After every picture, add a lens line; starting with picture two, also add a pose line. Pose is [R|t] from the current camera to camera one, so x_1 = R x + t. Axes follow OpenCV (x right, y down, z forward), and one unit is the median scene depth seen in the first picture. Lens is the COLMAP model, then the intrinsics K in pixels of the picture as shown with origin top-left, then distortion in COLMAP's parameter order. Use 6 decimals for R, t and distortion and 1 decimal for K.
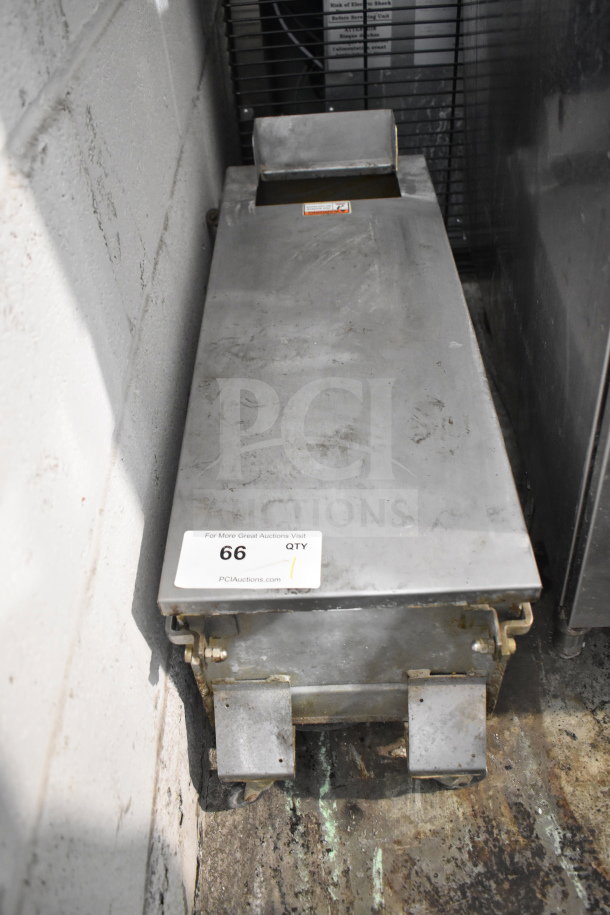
lens RADIAL K [[817.0, 0, 305.0], [0, 817.0, 457.5], [0, 0, 1]] dist [-0.091471, 0.008429]
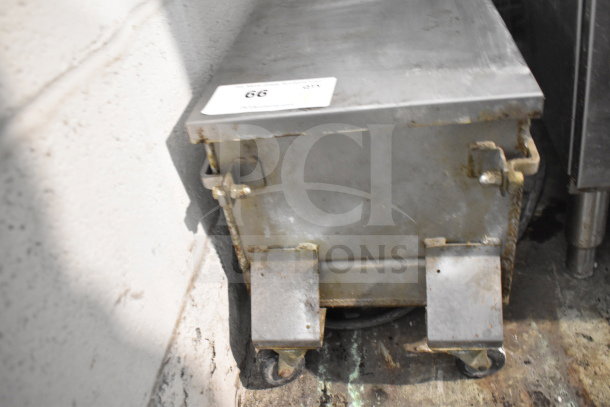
lens RADIAL K [[544.7, 0, 304.4], [0, 544.7, 226.2], [0, 0, 1]] dist [-0.091471, 0.008429]
pose [[0.986505, 0.000227, -0.163734, 0.080942], [-0.023570, 0.989780, -0.140638, 0.325592], [0.162029, 0.142599, 0.976428, 0.246596]]
